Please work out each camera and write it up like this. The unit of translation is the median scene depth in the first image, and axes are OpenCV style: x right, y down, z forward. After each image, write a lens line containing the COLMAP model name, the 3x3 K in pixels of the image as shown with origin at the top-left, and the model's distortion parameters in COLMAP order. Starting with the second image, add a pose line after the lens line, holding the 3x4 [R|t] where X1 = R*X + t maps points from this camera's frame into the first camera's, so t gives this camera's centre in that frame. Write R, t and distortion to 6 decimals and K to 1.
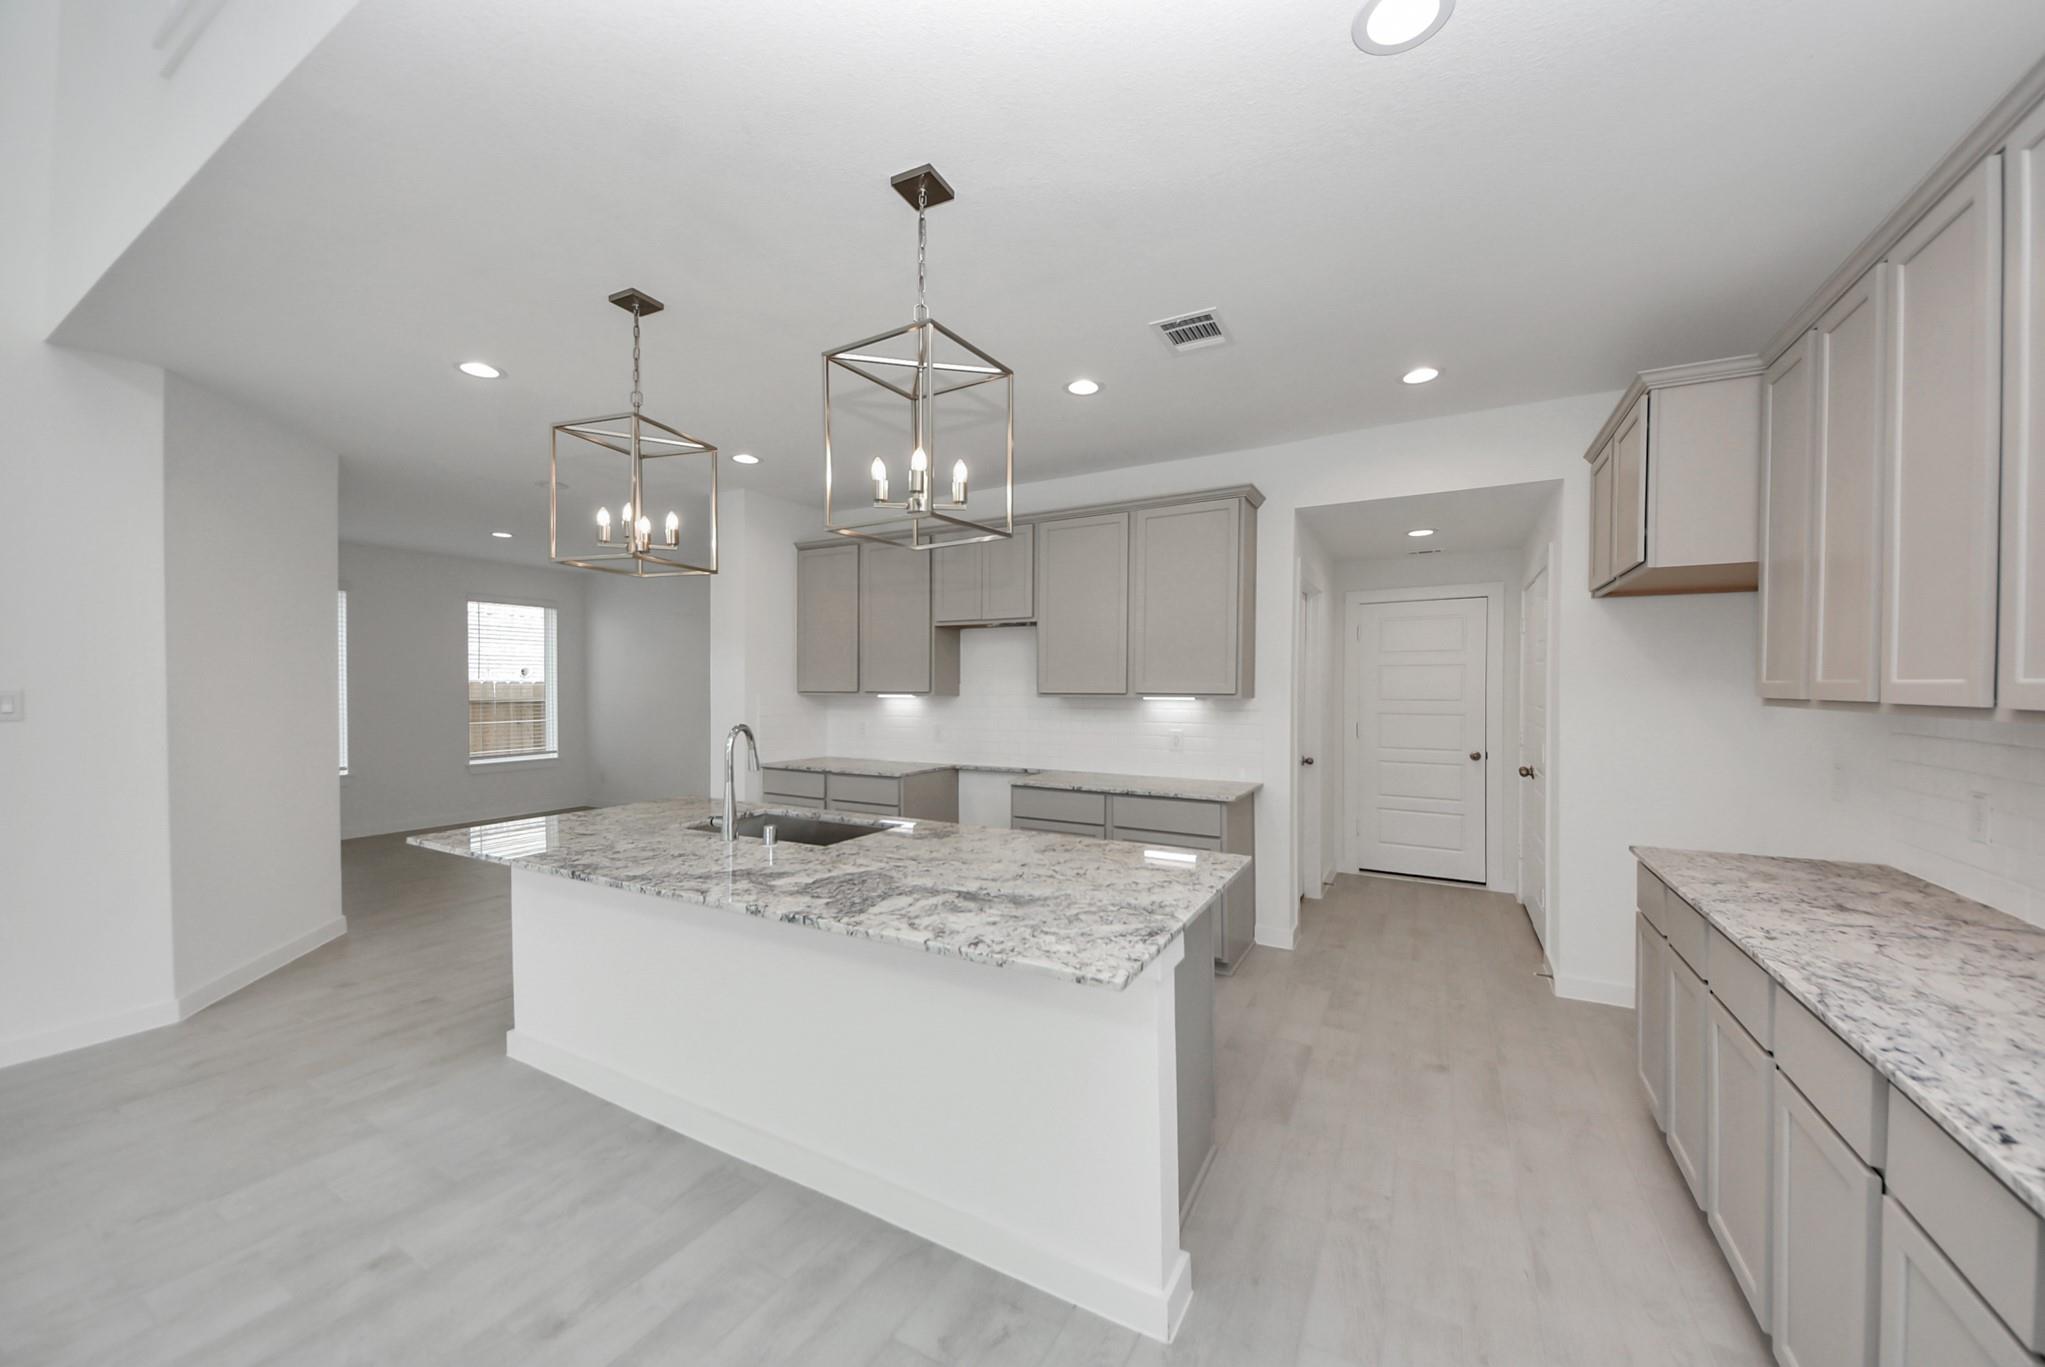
lens RADIAL K [[714.7, 0, 996.1], [0, 714.7, 682.6], [0, 0, 1]] dist [0.028315, -0.013883]
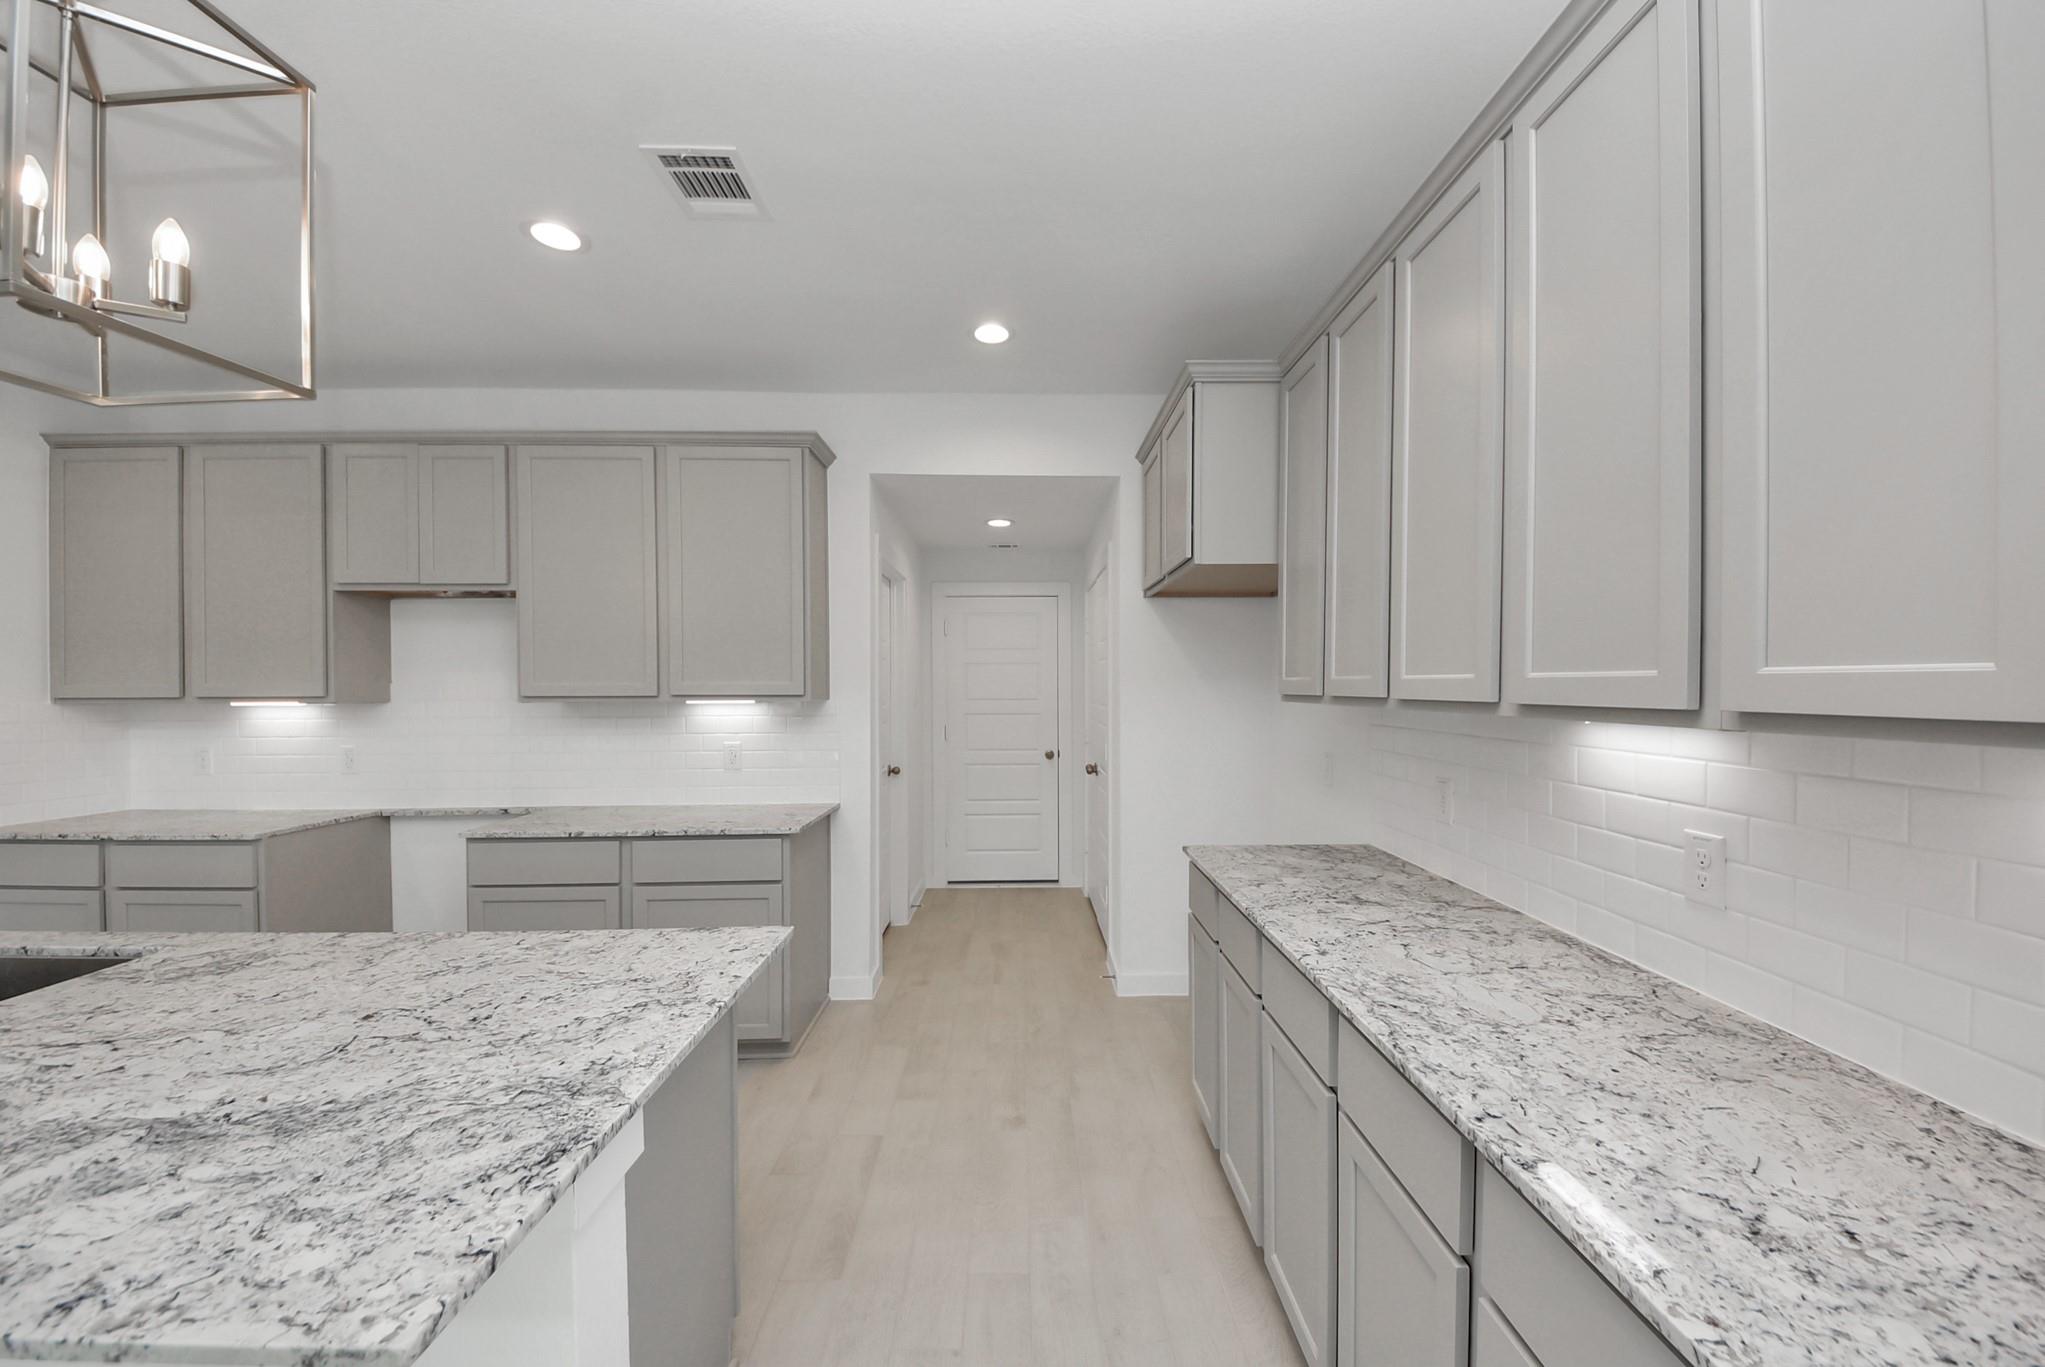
lens RADIAL K [[760.0, 0, 1022.5], [0, 760.0, 683.5], [0, 0, 1]] dist [-0.000251, -0.000020]
pose [[0.849678, -0.003843, 0.527288, 0.146513], [0.003424, 0.999993, 0.001769, 0.003978], [-0.527291, 0.000302, 0.849685, 0.235116]]
